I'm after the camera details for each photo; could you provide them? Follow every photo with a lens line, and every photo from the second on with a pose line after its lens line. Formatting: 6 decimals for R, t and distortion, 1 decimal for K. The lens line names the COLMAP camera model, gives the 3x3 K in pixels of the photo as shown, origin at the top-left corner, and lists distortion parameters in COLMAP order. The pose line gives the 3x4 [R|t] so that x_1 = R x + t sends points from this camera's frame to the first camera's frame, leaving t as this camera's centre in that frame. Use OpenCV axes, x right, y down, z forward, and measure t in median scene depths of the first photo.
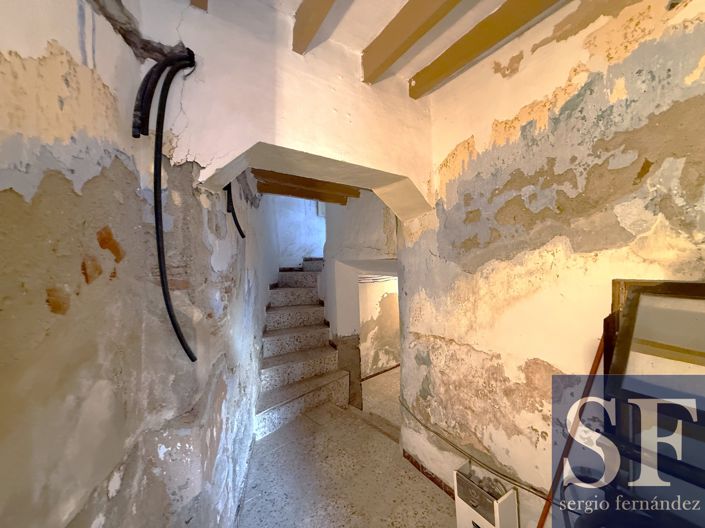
lens RADIAL K [[279.8, 0, 352.5], [0, 279.8, 264.0], [0, 0, 1]] dist [-0.002801, -0.000252]
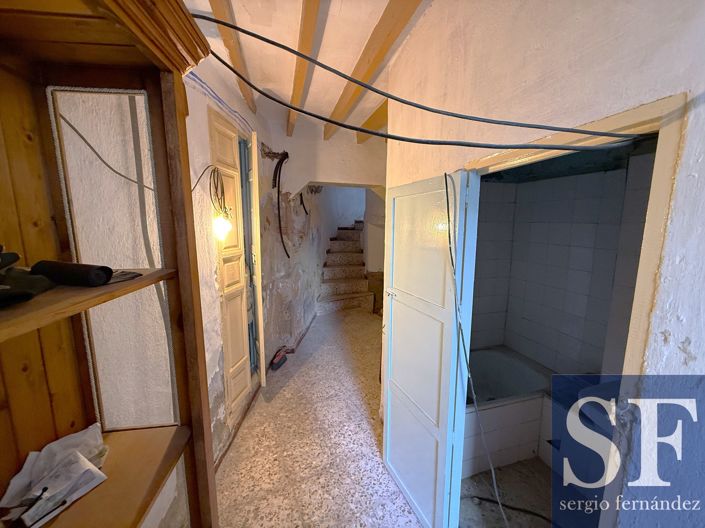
lens RADIAL K [[279.8, 0, 352.5], [0, 279.8, 264.0], [0, 0, 1]] dist [-0.002801, -0.000252]
pose [[0.960408, 0.061905, -0.271632, 0.735498], [-0.021841, 0.988730, 0.148111, -0.047685], [0.277740, -0.136314, 0.950936, -1.363515]]
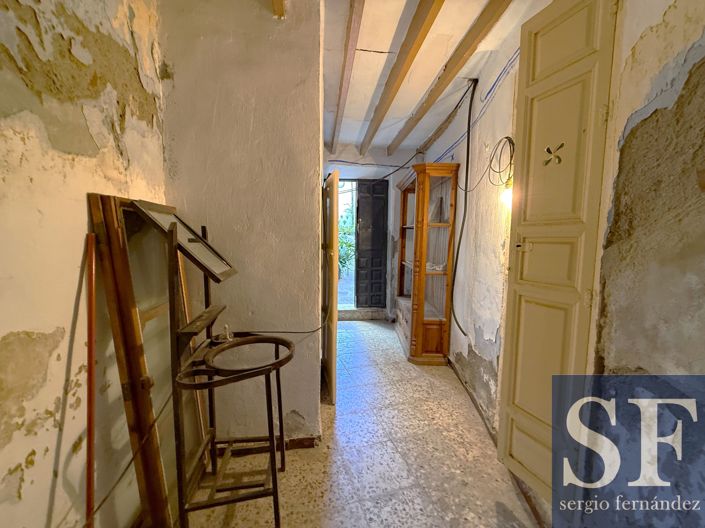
lens RADIAL K [[279.8, 0, 352.5], [0, 279.8, 264.0], [0, 0, 1]] dist [-0.002801, -0.000252]
pose [[-0.913710, -0.022500, 0.405743, -0.133582], [0.012503, 0.996437, 0.083412, 0.166301], [-0.406174, 0.081287, -0.910173, 1.158800]]
